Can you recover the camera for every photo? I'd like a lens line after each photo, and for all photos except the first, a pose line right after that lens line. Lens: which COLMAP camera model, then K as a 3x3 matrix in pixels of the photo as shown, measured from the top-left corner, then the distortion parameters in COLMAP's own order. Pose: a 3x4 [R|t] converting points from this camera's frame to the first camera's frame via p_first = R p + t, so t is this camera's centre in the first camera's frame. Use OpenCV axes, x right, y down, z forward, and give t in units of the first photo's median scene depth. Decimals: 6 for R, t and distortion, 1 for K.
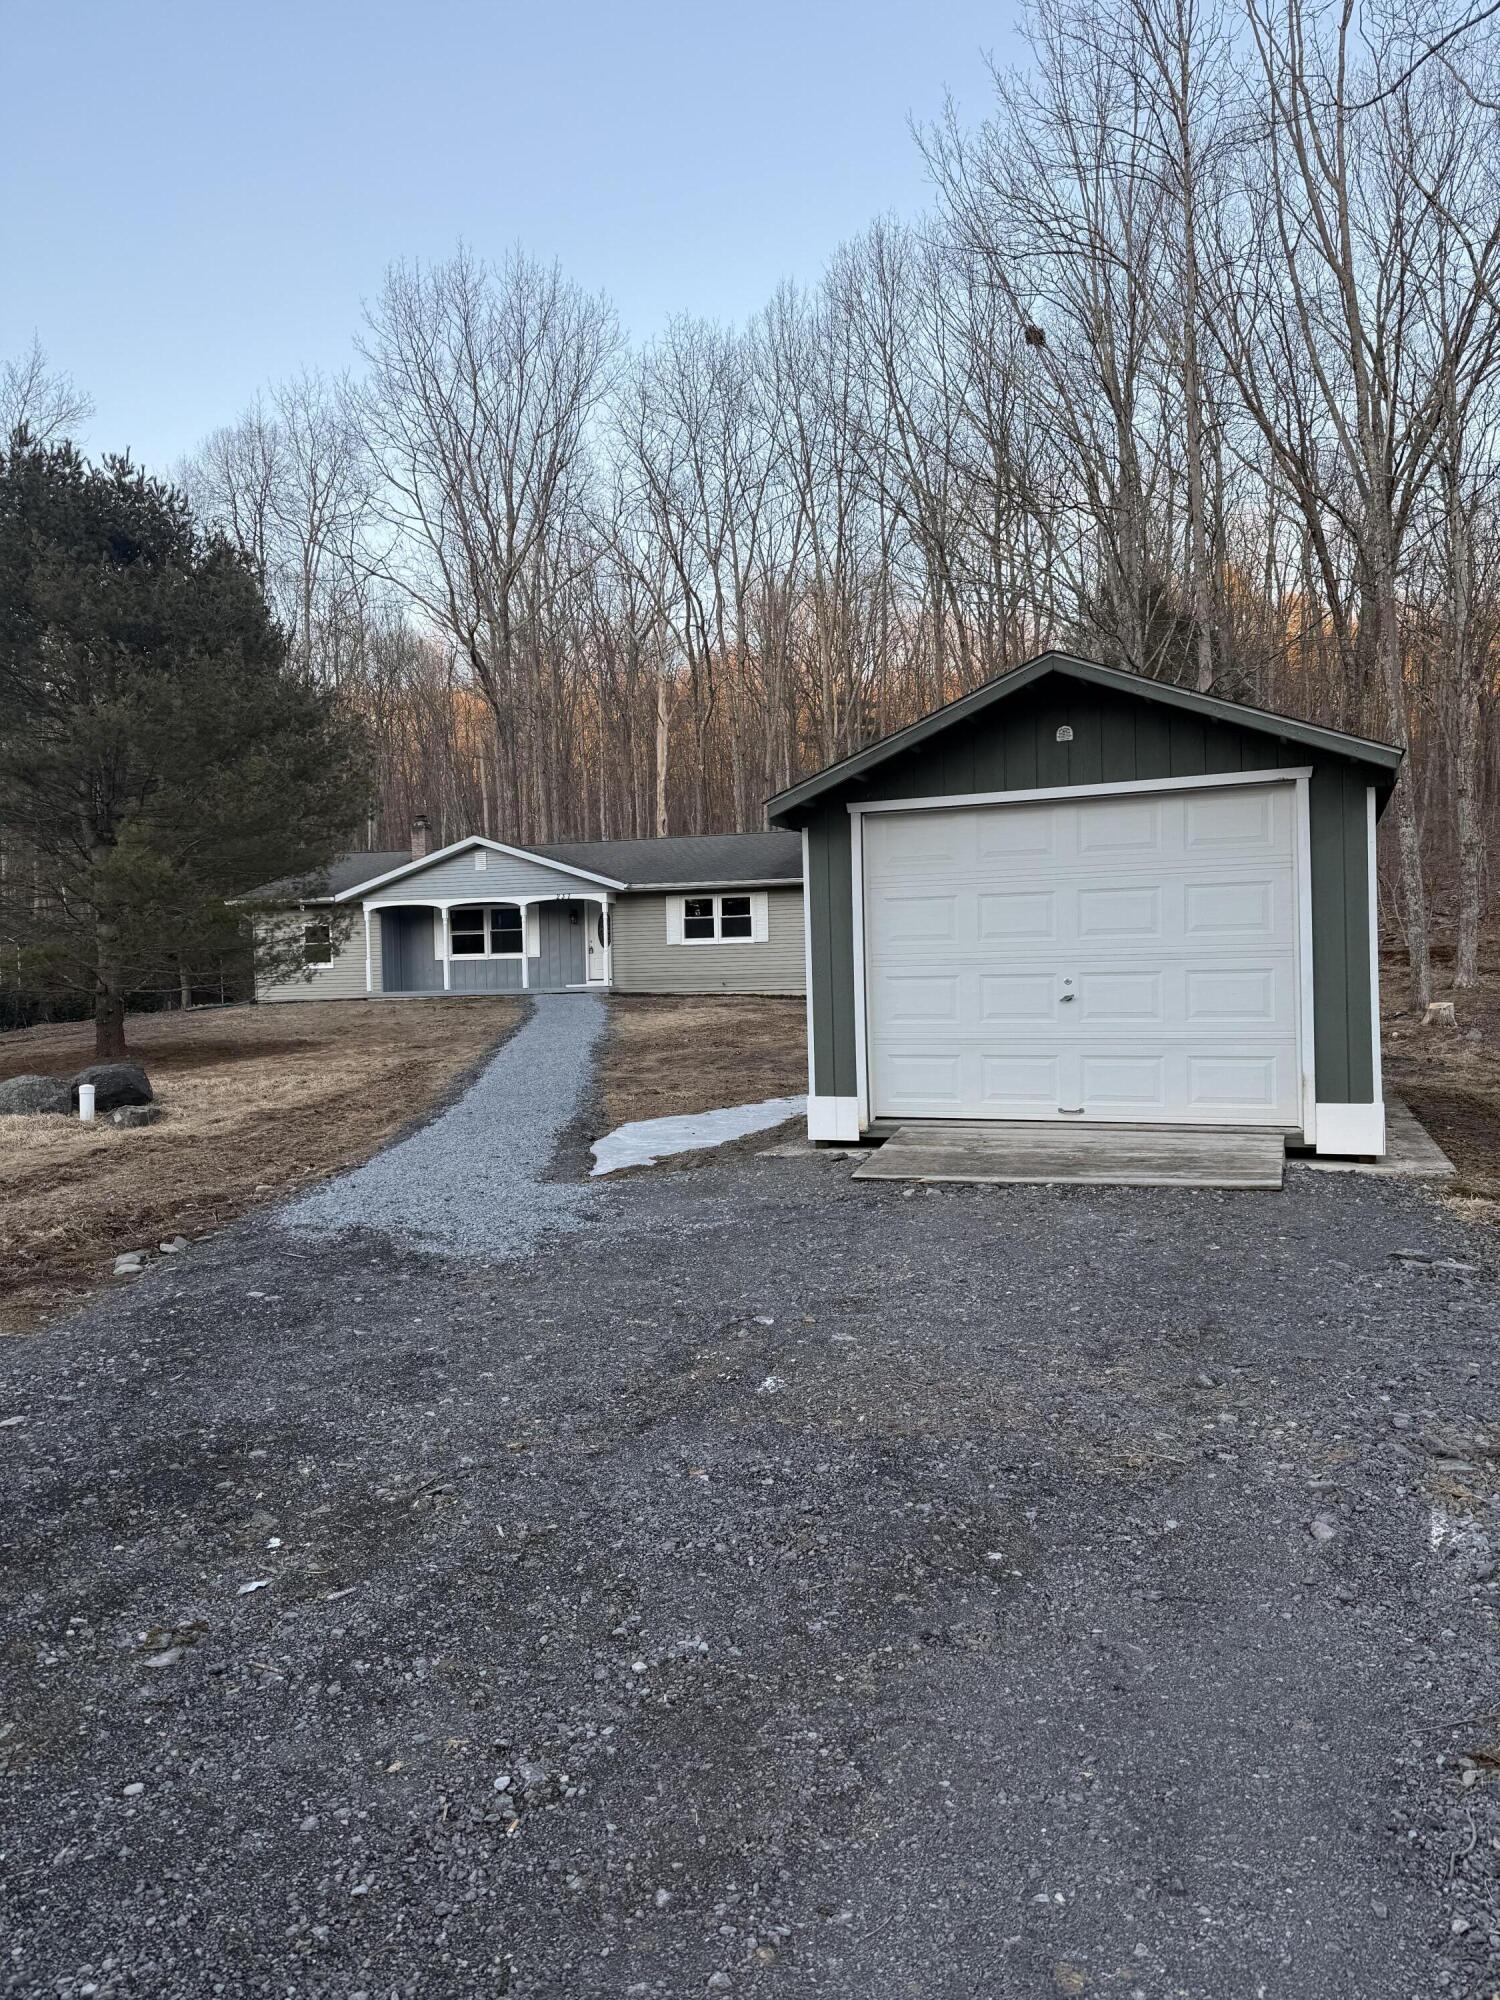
lens RADIAL K [[1398.0, 0, 762.6], [0, 1398.0, 999.7], [0, 0, 1]] dist [-0.000532, -0.004817]
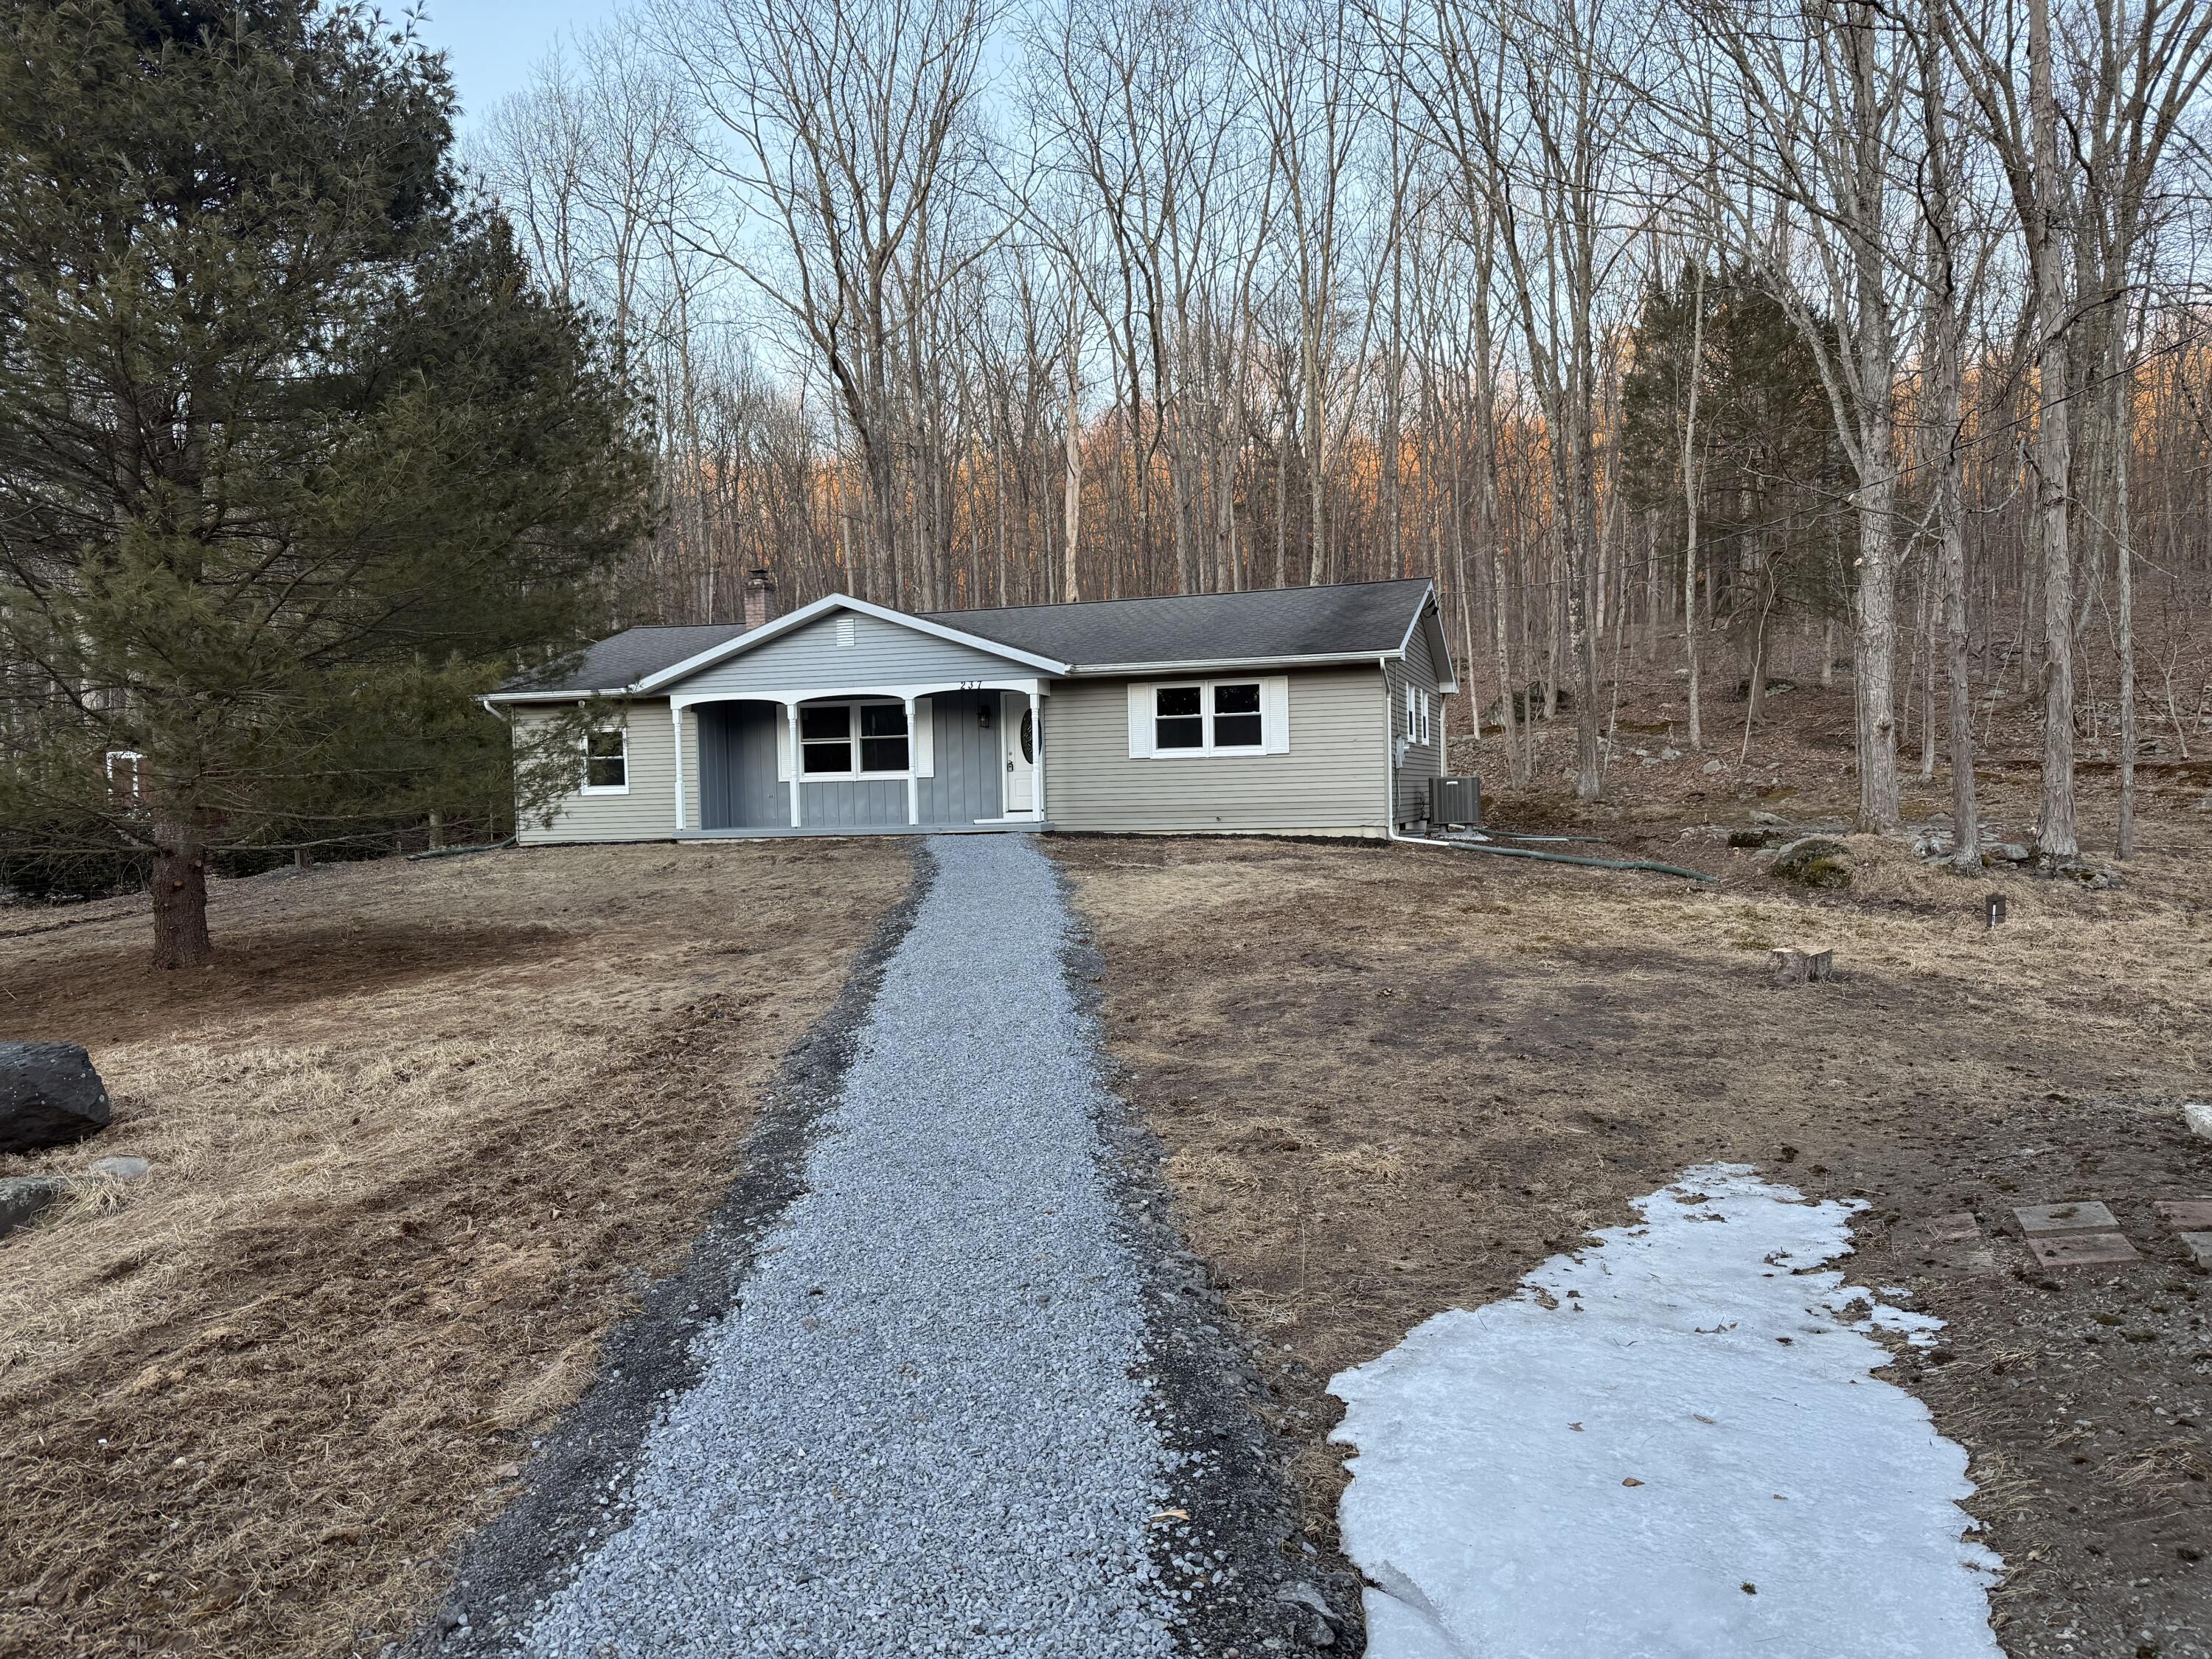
lens RADIAL K [[1546.1, 0, 1094.6], [0, 1546.1, 829.1], [0, 0, 1]] dist [-0.000532, -0.004817]
pose [[0.999239, -0.000138, -0.038997, -0.055449], [0.000507, 0.999955, 0.009451, -0.012784], [0.038994, -0.009463, 0.999195, 0.272601]]
